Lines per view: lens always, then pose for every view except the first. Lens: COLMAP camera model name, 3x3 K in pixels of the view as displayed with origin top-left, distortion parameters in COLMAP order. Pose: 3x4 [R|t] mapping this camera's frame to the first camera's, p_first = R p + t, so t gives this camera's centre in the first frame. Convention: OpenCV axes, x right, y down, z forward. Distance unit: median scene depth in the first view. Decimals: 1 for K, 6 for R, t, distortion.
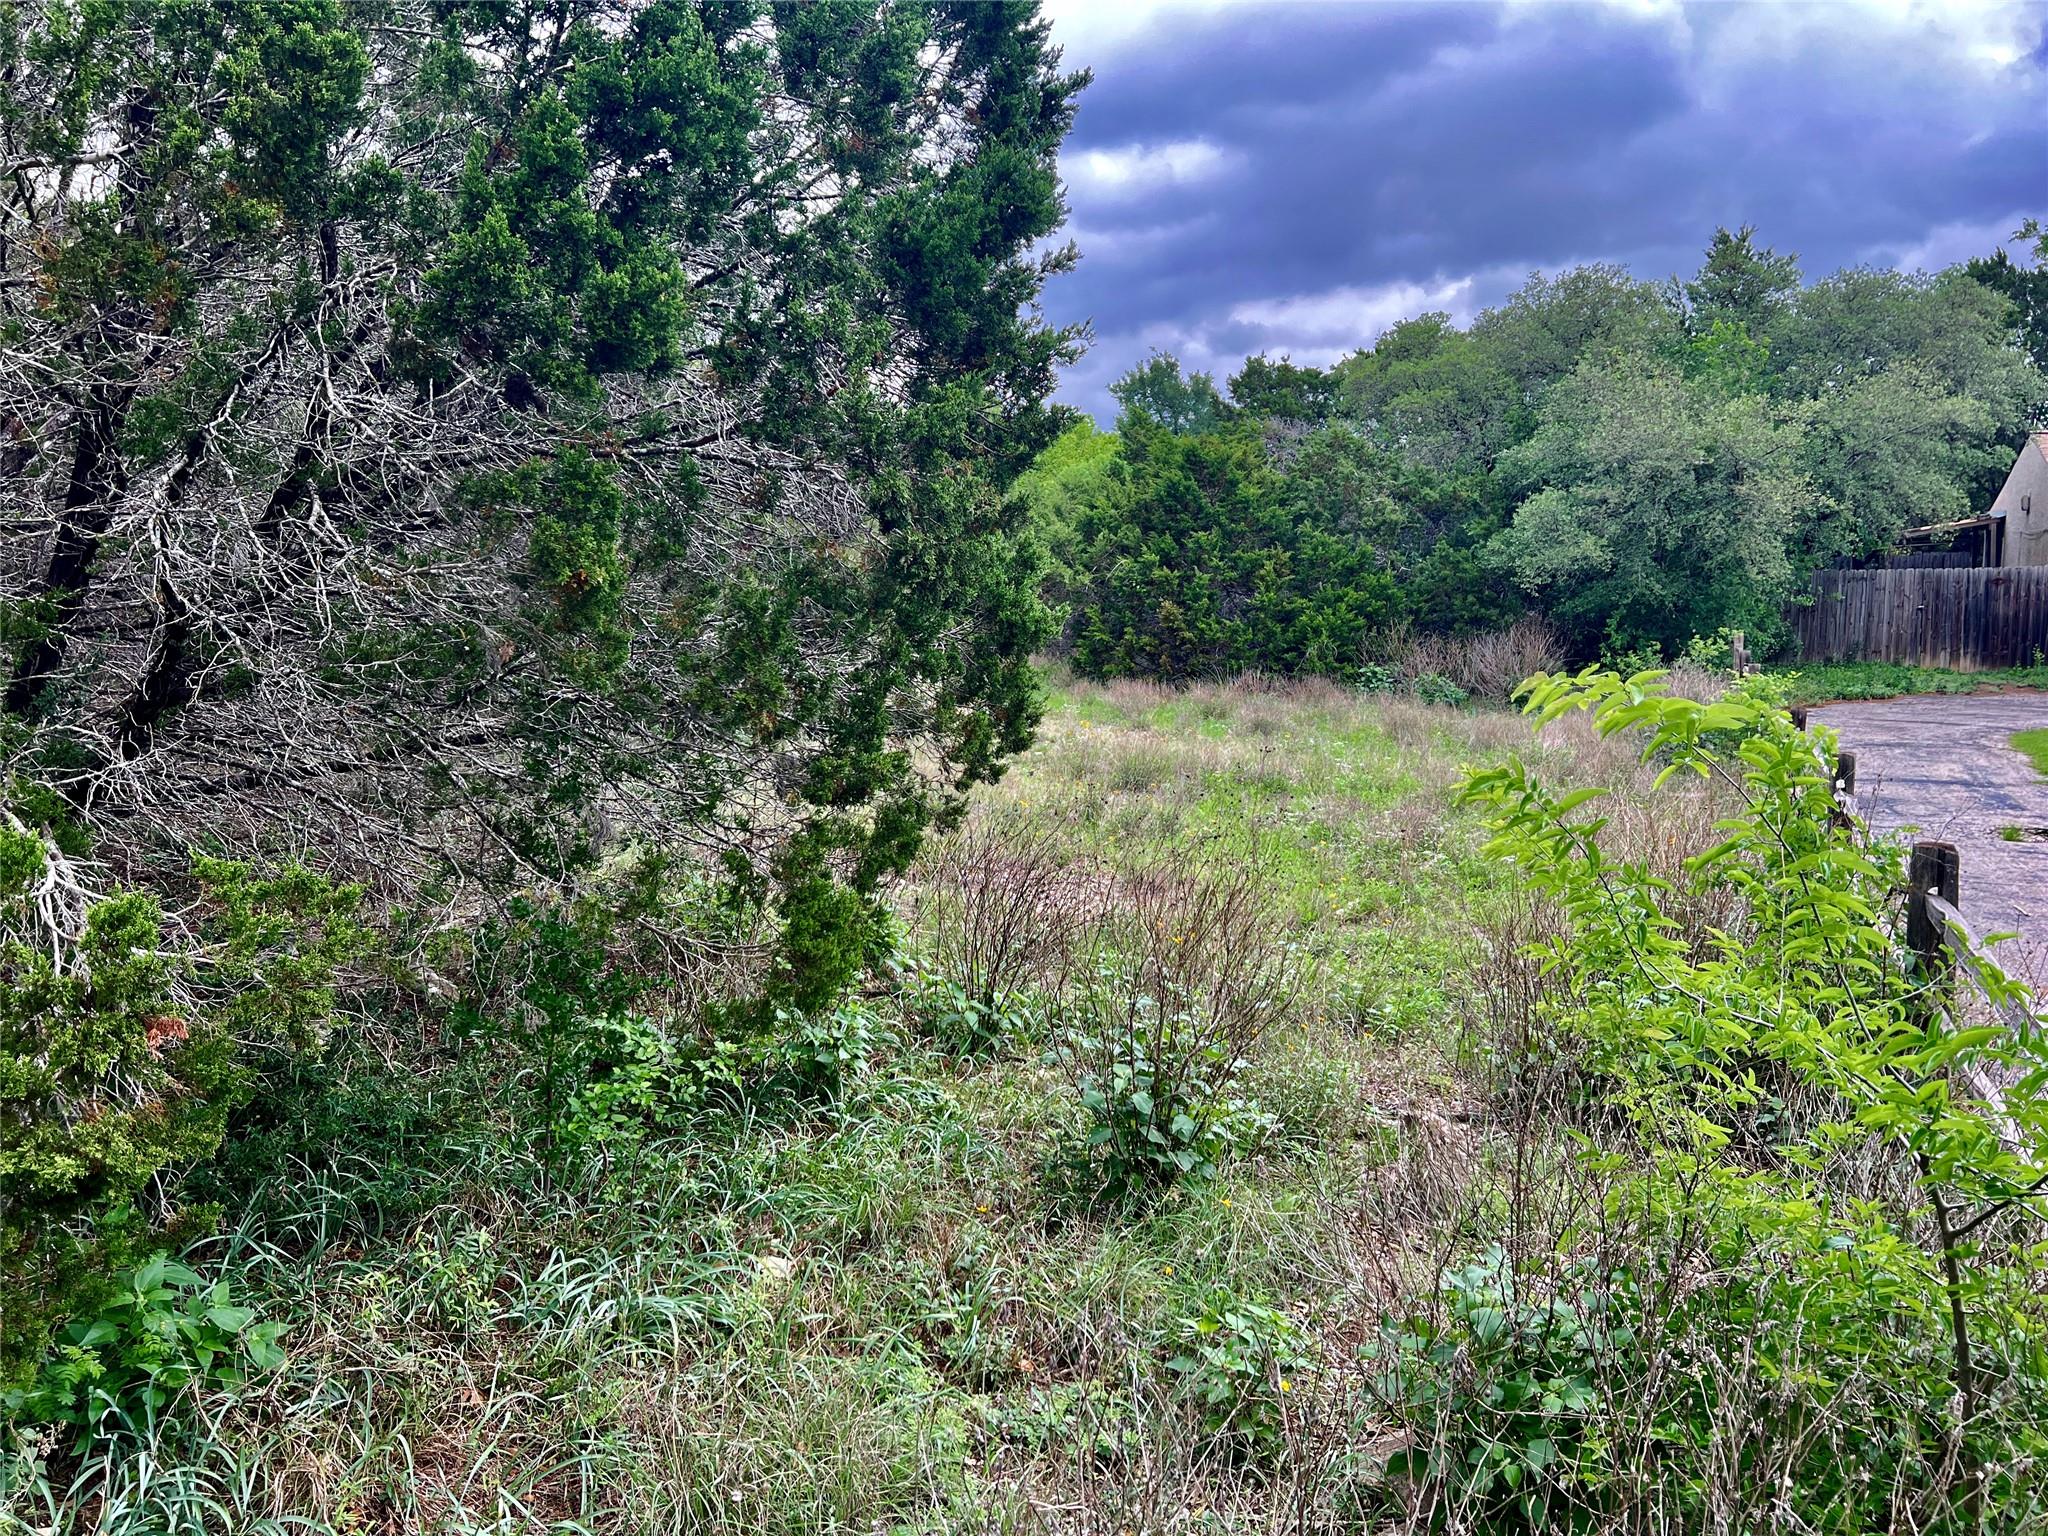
lens RADIAL K [[1579.2, 0, 1035.5], [0, 1579.2, 780.9], [0, 0, 1]] dist [0.076981, -0.075723]
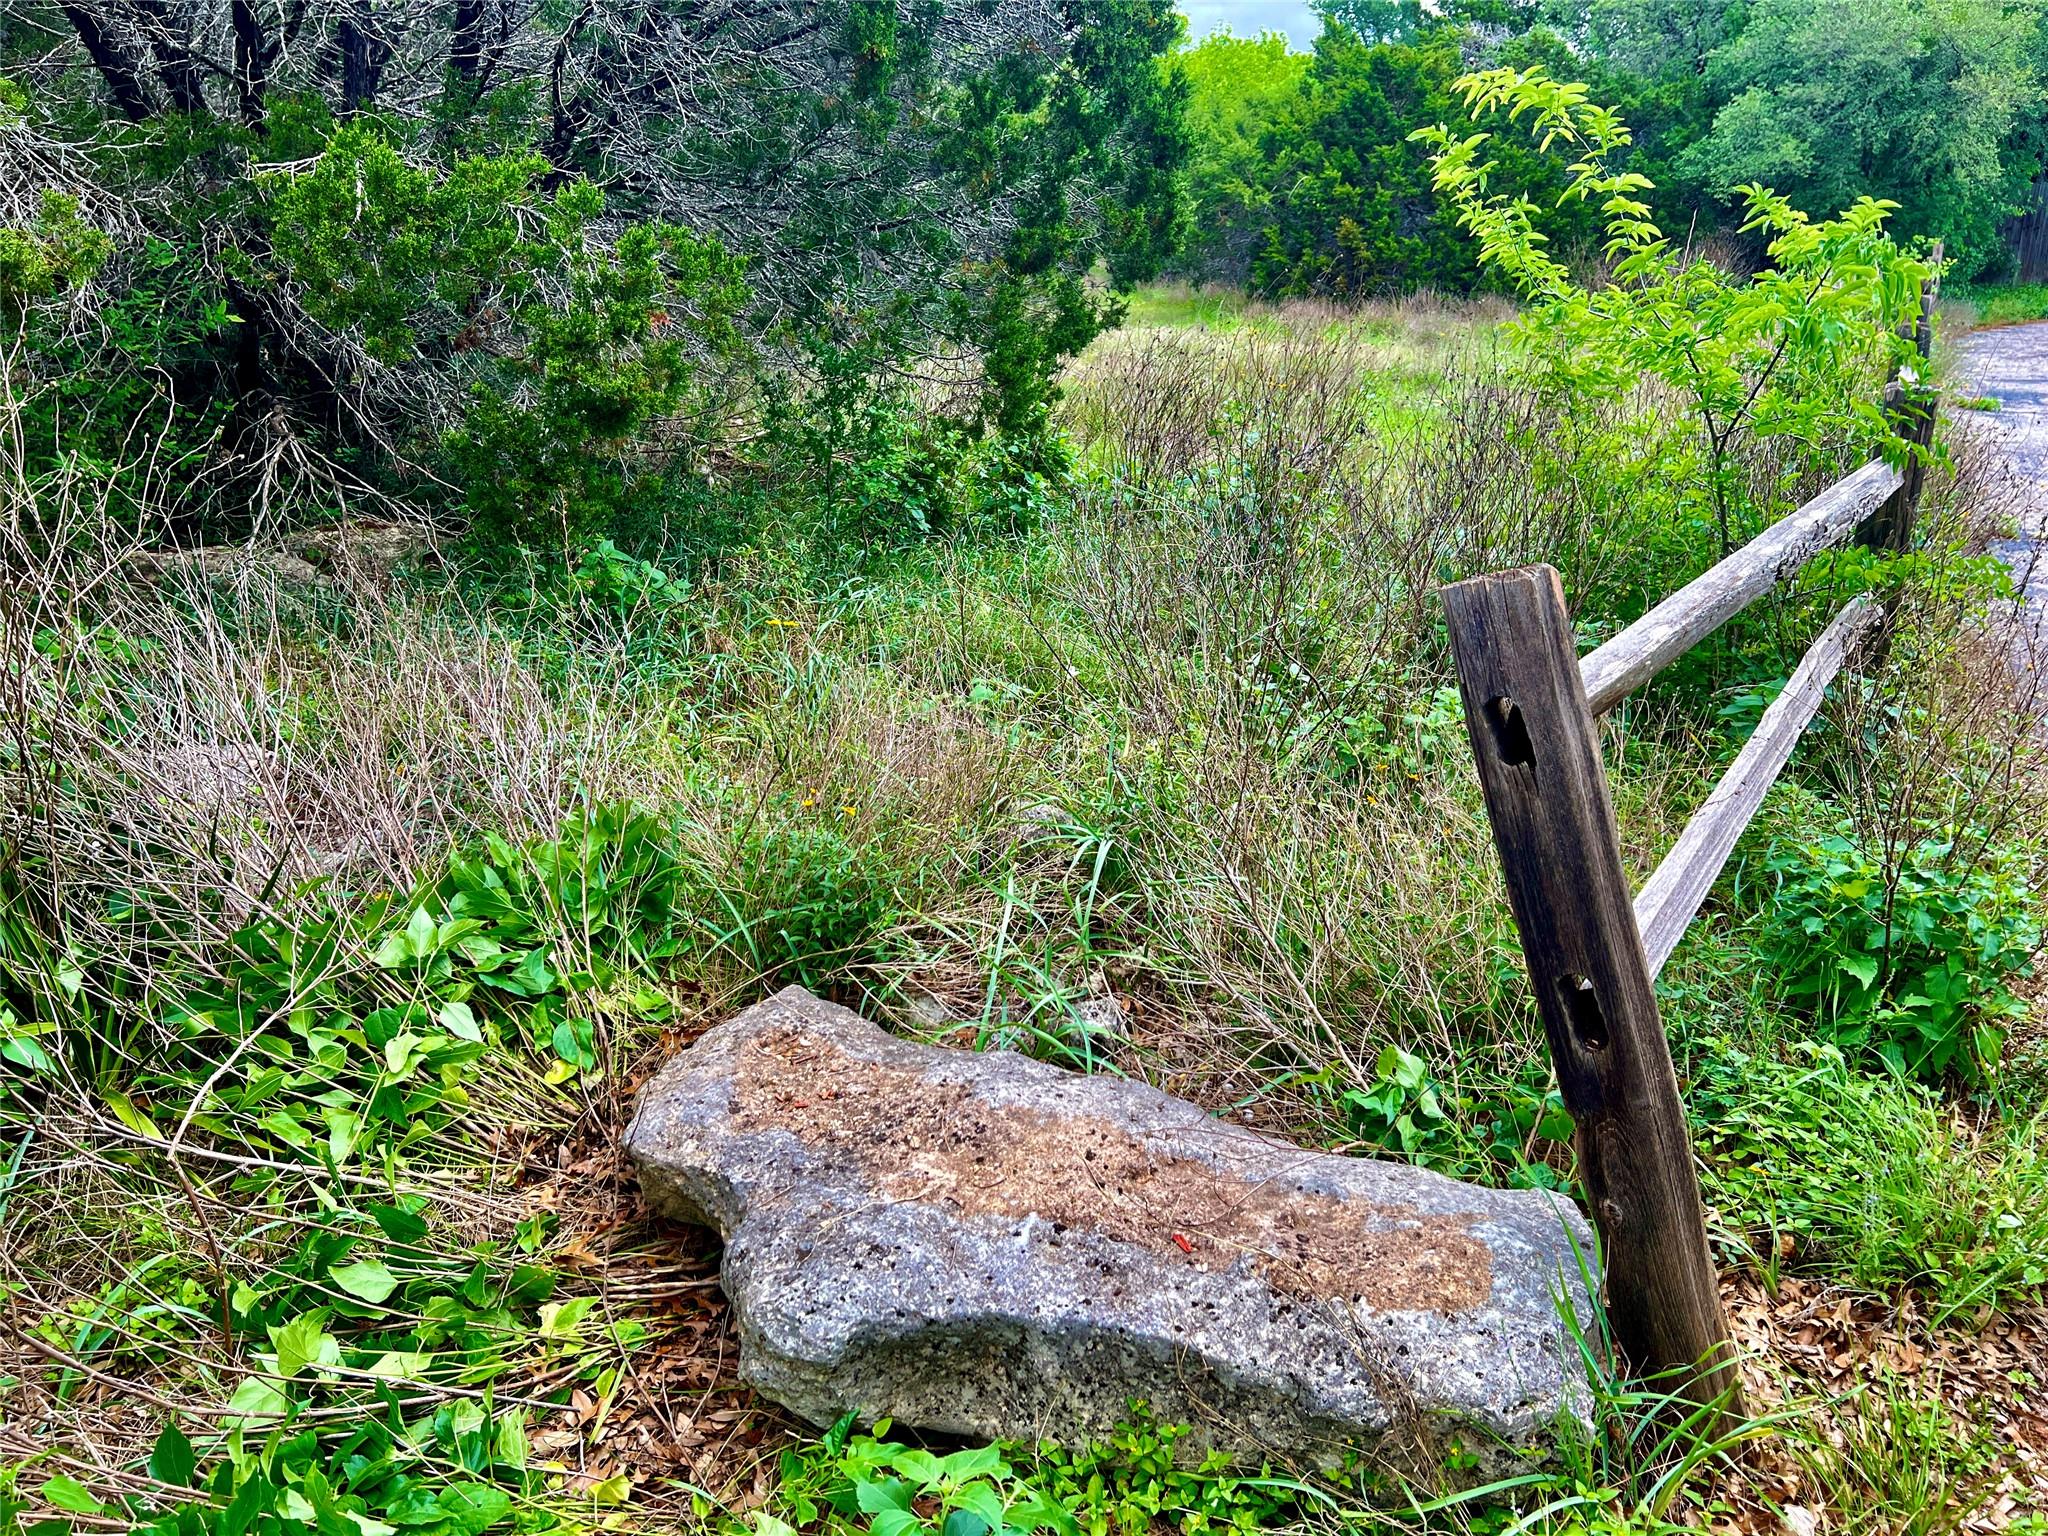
lens RADIAL K [[1579.2, 0, 1016.3], [0, 1579.2, 761.0], [0, 0, 1]] dist [0.076981, -0.075723]
pose [[0.992273, 0.031990, -0.119878, 0.008029], [-0.008515, 0.981470, 0.191427, 0.032066], [0.123781, -0.188928, 0.974158, -0.079174]]
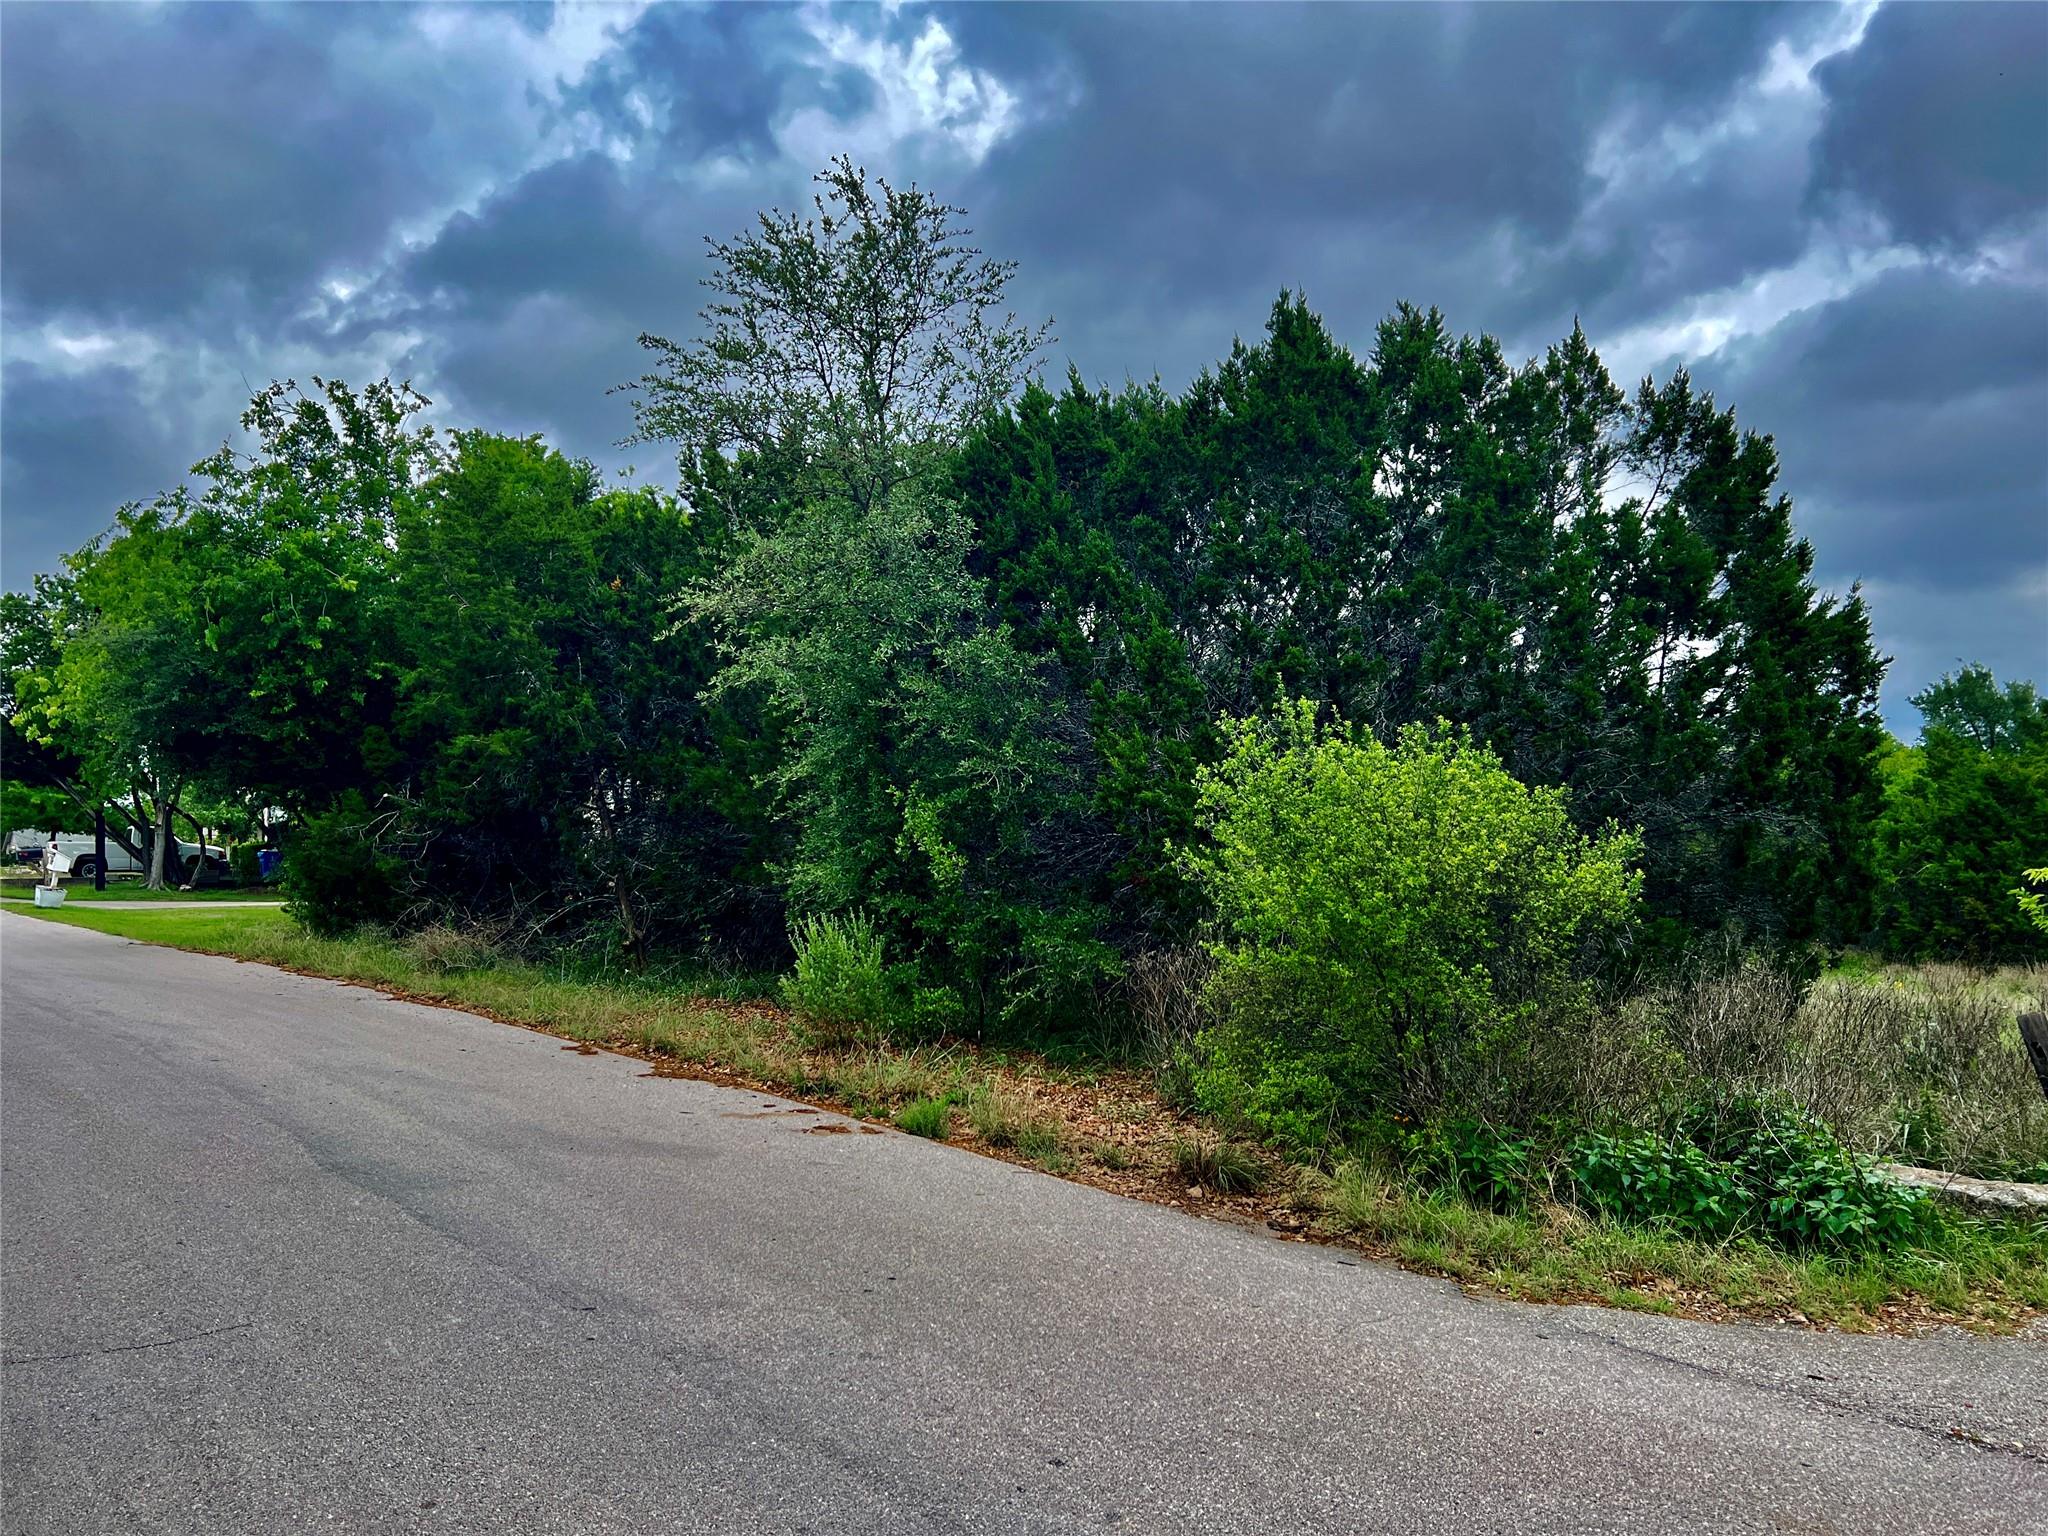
lens RADIAL K [[1579.2, 0, 1011.2], [0, 1579.2, 766.7], [0, 0, 1]] dist [0.076981, -0.075723]
pose [[0.892584, -0.027622, -0.450034, -0.016078], [-0.064649, 0.979968, -0.188370, 0.064793], [0.446222, 0.197230, 0.872918, -0.404163]]
